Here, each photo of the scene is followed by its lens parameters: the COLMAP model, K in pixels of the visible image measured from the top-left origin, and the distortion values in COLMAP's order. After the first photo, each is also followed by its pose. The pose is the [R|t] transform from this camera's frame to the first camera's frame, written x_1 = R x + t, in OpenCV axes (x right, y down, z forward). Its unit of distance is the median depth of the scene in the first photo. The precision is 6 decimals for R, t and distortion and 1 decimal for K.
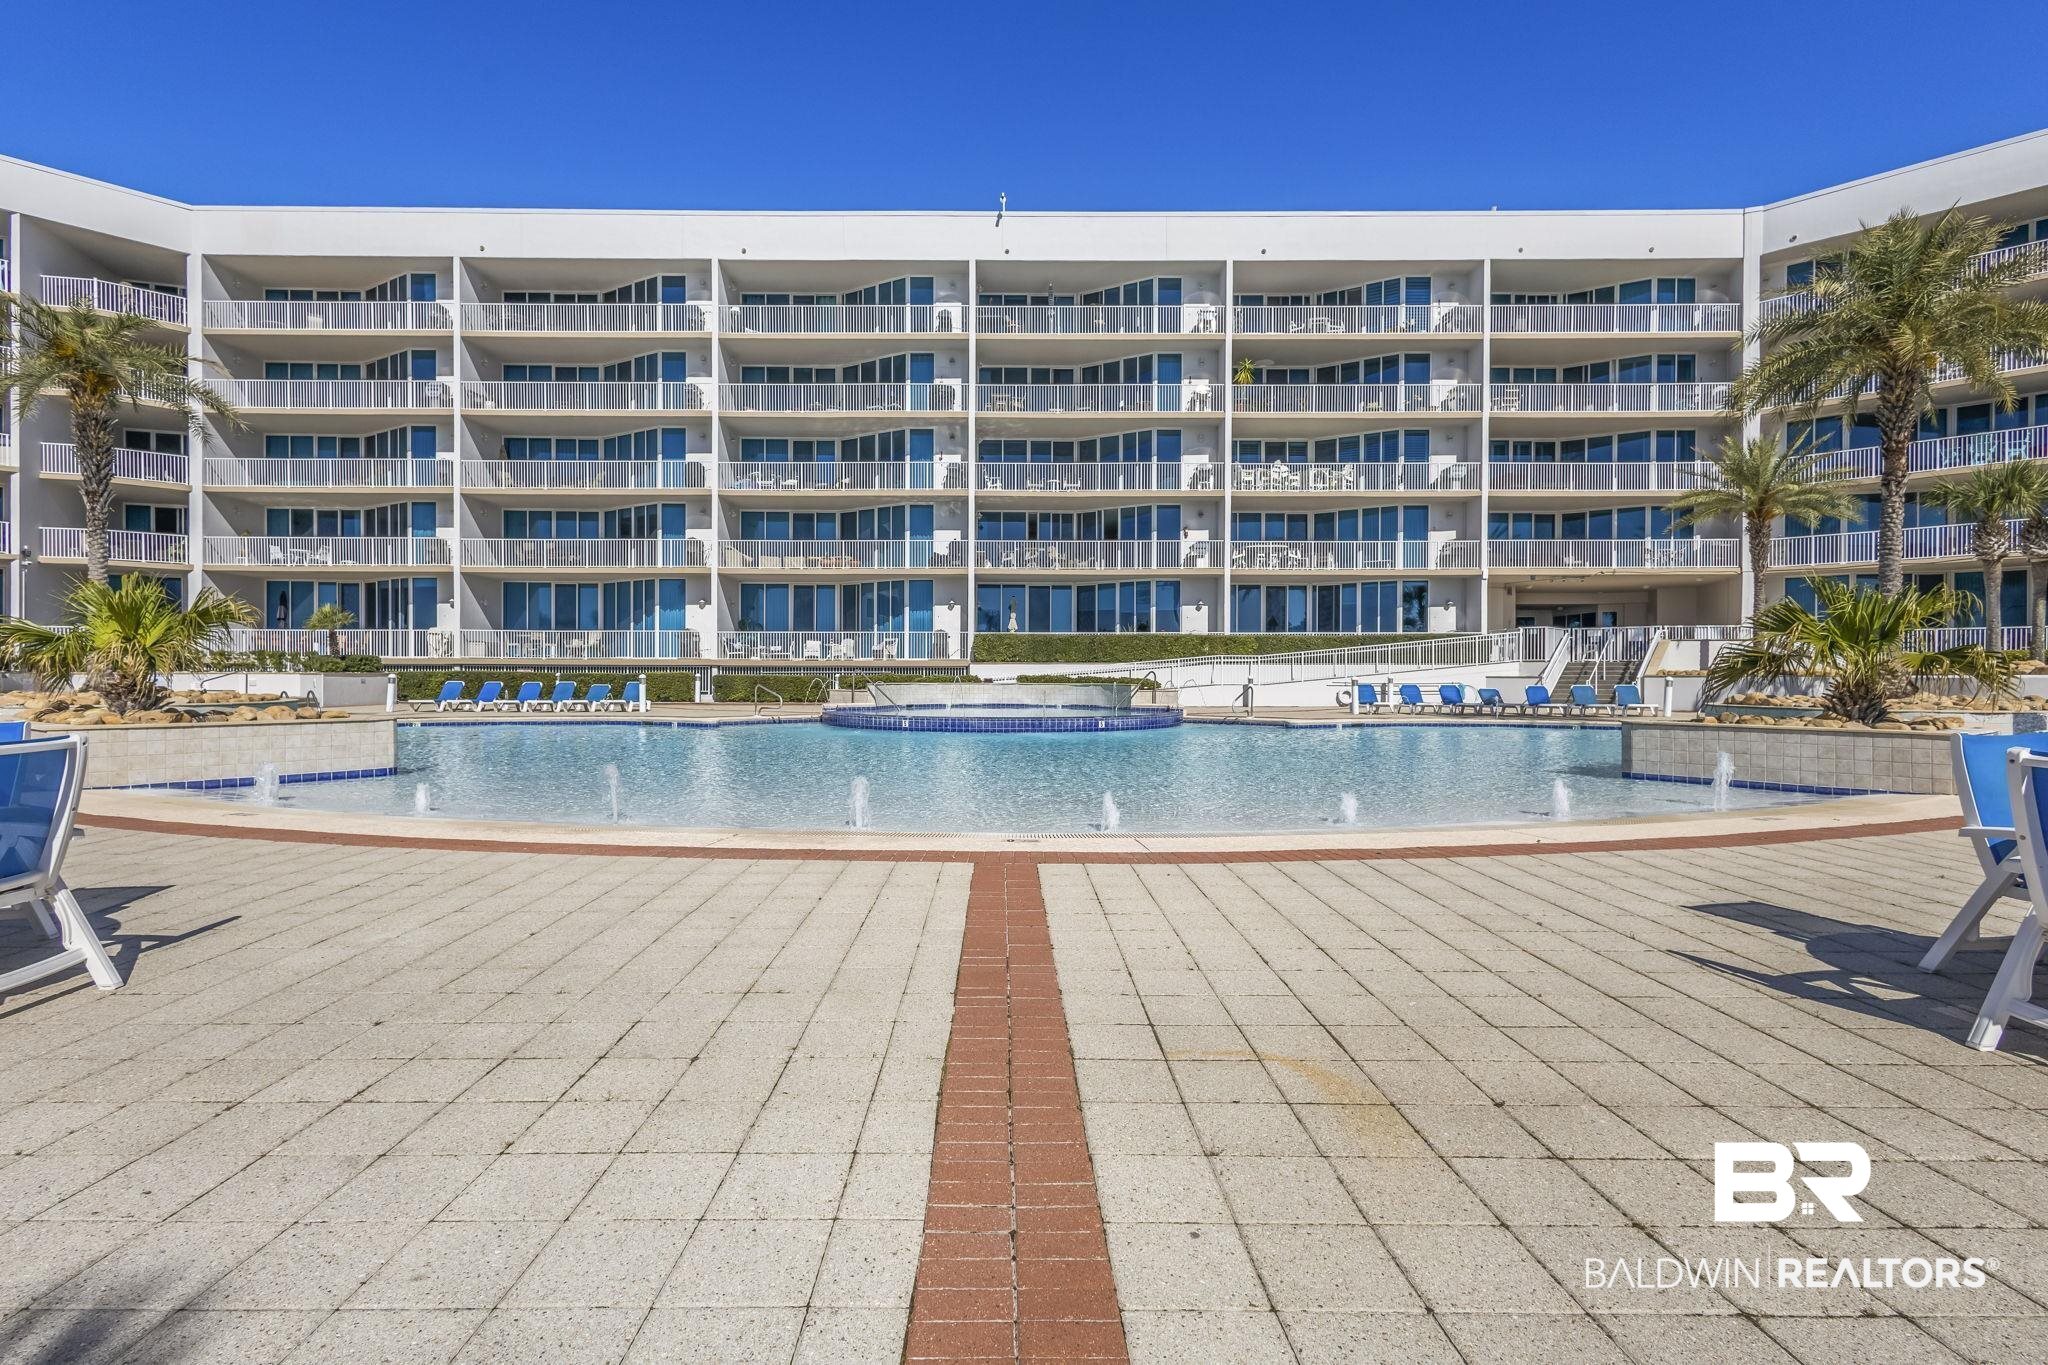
lens RADIAL K [[1024.4, 0, 1024.0], [0, 1024.4, 682.5], [0, 0, 1]] dist [0.035136, 0.000096]
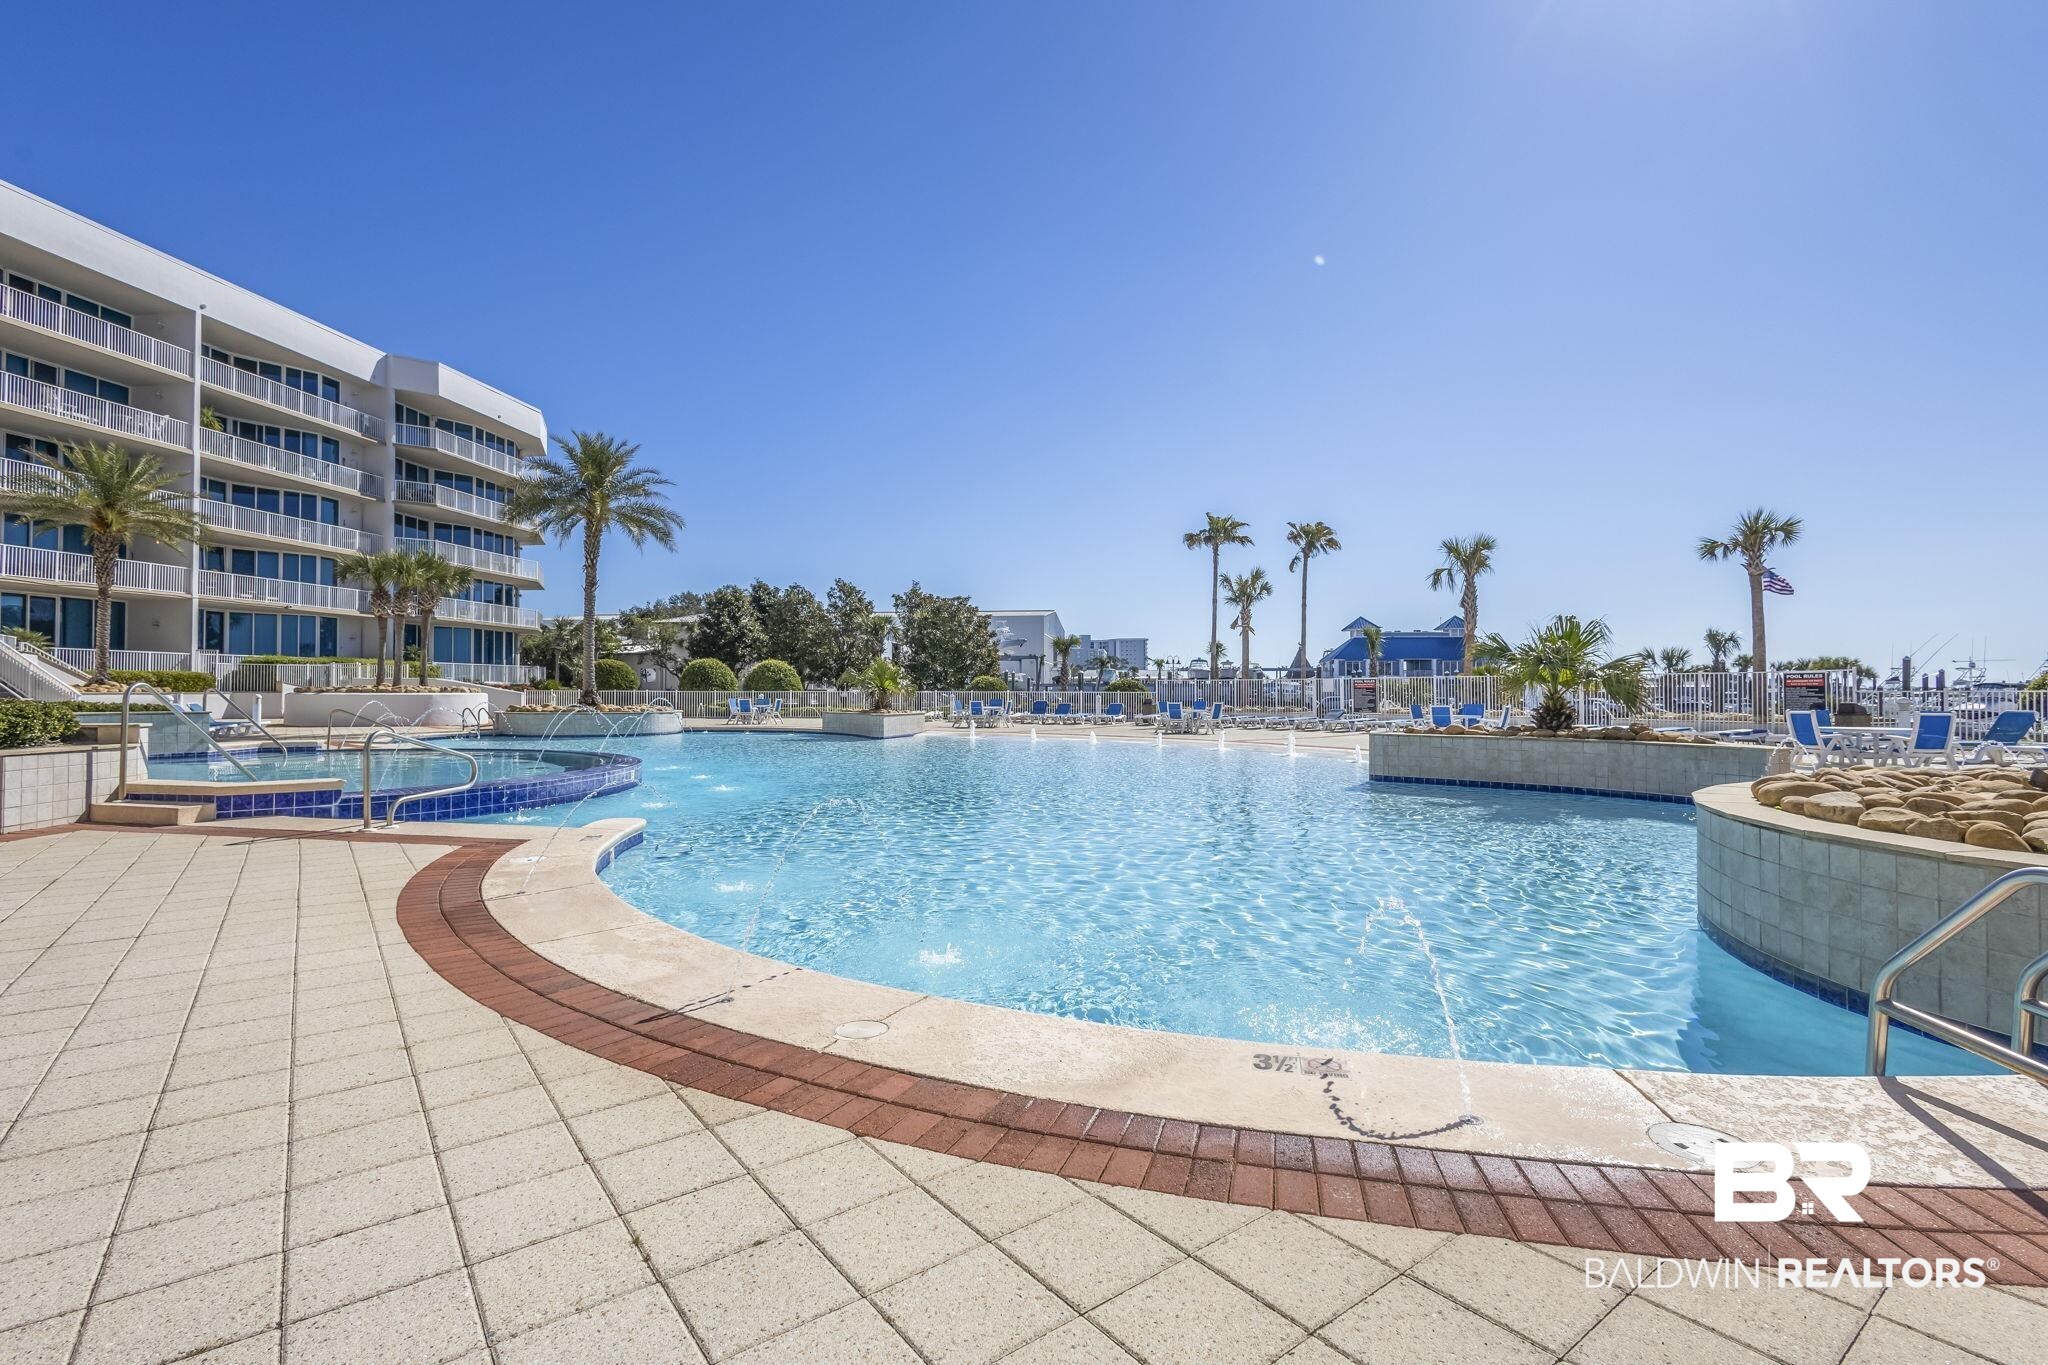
lens RADIAL K [[1024.4, 0, 1024.0], [0, 1024.4, 682.5], [0, 0, 1]] dist [0.035136, 0.000096]
pose [[0.129849, 0.009944, 0.991484, -0.771341], [0.006092, 0.999923, -0.010826, 0.000527], [-0.991515, 0.007445, 0.129779, -0.007556]]
